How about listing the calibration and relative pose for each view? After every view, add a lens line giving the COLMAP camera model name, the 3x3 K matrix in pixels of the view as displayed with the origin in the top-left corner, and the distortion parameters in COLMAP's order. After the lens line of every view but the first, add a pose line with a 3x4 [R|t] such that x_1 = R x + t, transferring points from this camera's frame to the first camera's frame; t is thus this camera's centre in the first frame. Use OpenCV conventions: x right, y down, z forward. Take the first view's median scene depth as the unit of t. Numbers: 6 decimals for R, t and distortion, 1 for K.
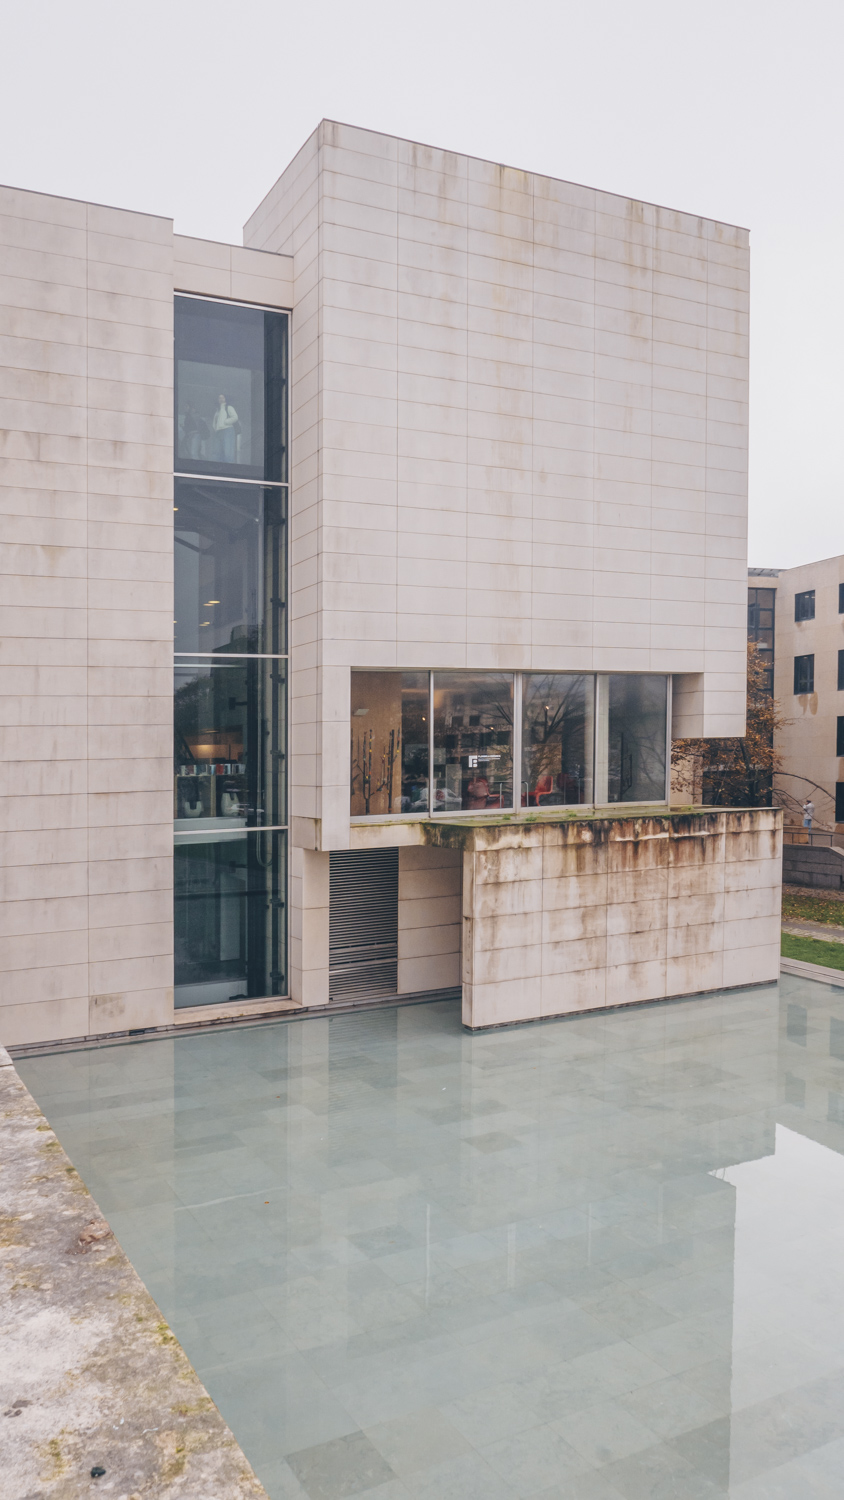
lens RADIAL K [[862.5, 0, 453.2], [0, 862.5, 745.3], [0, 0, 1]] dist [-0.009538, 0.003329]
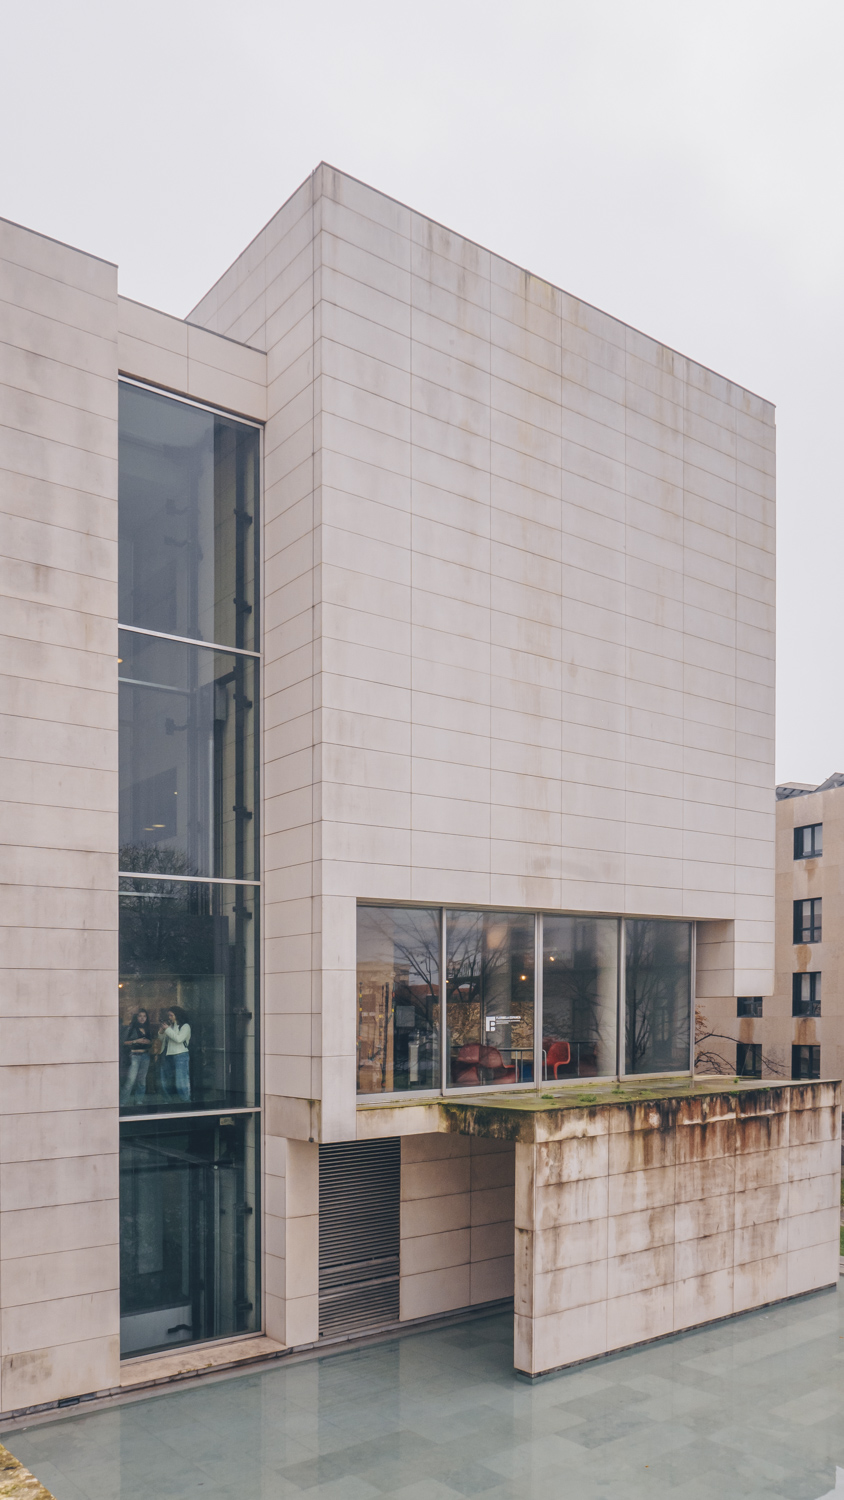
lens RADIAL K [[925.1, 0, 456.8], [0, 925.1, 1014.5], [0, 0, 1]] dist [-0.001337, -0.005391]
pose [[0.990085, 0.007741, 0.140256, -0.138923], [-0.009732, 0.999861, 0.013518, -0.000658], [-0.140132, -0.014749, 0.990023, 0.177289]]
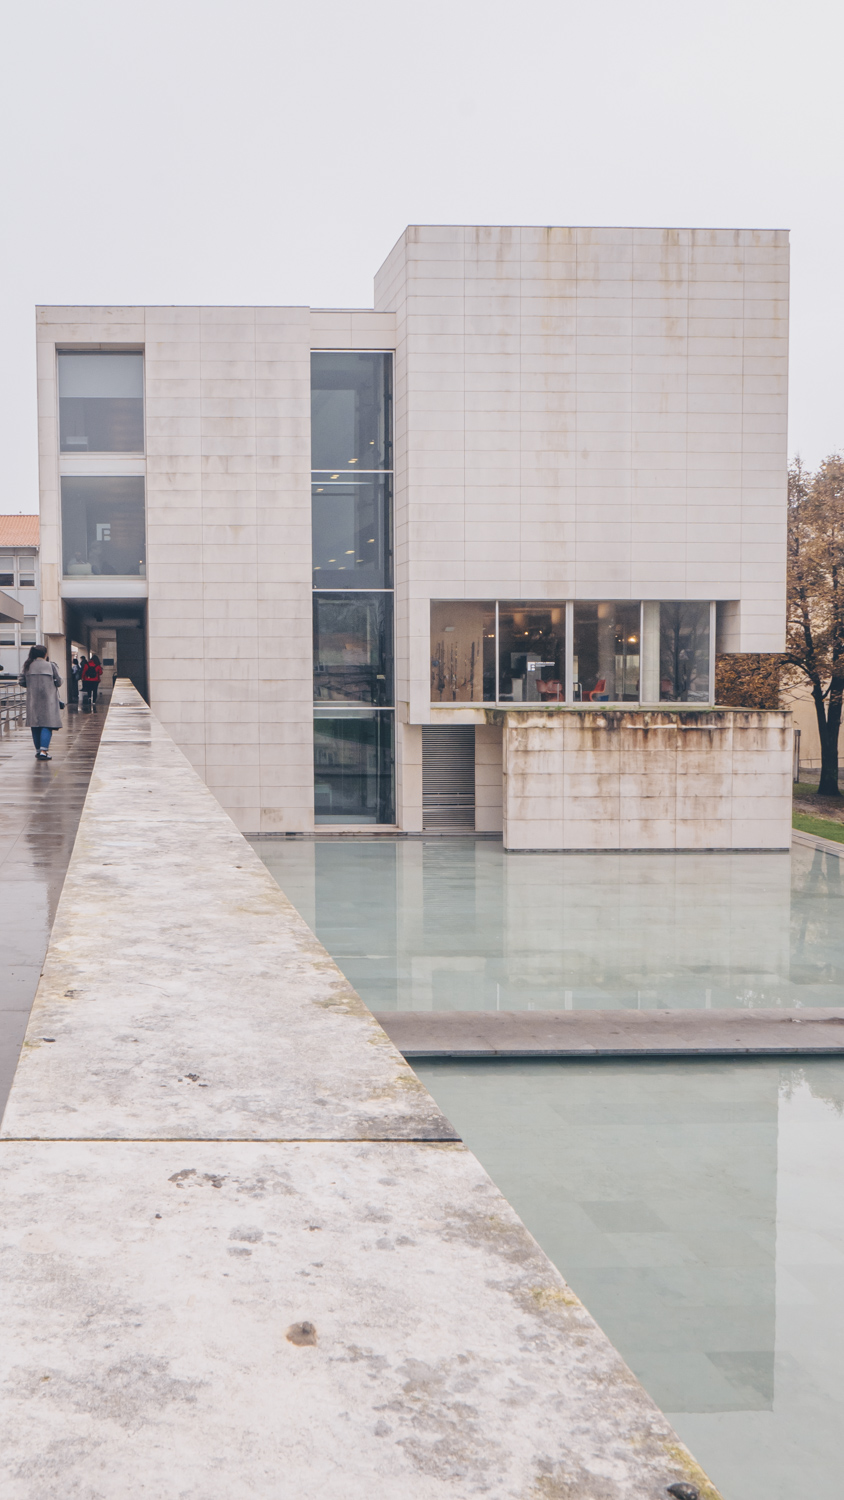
lens RADIAL K [[925.1, 0, 524.1], [0, 925.1, 707.3], [0, 0, 1]] dist [-0.001337, -0.005391]
pose [[0.975293, 0.034147, -0.218259, 0.339419], [-0.021427, 0.997945, 0.060384, -0.004954], [0.219872, -0.054216, 0.974021, -0.441834]]
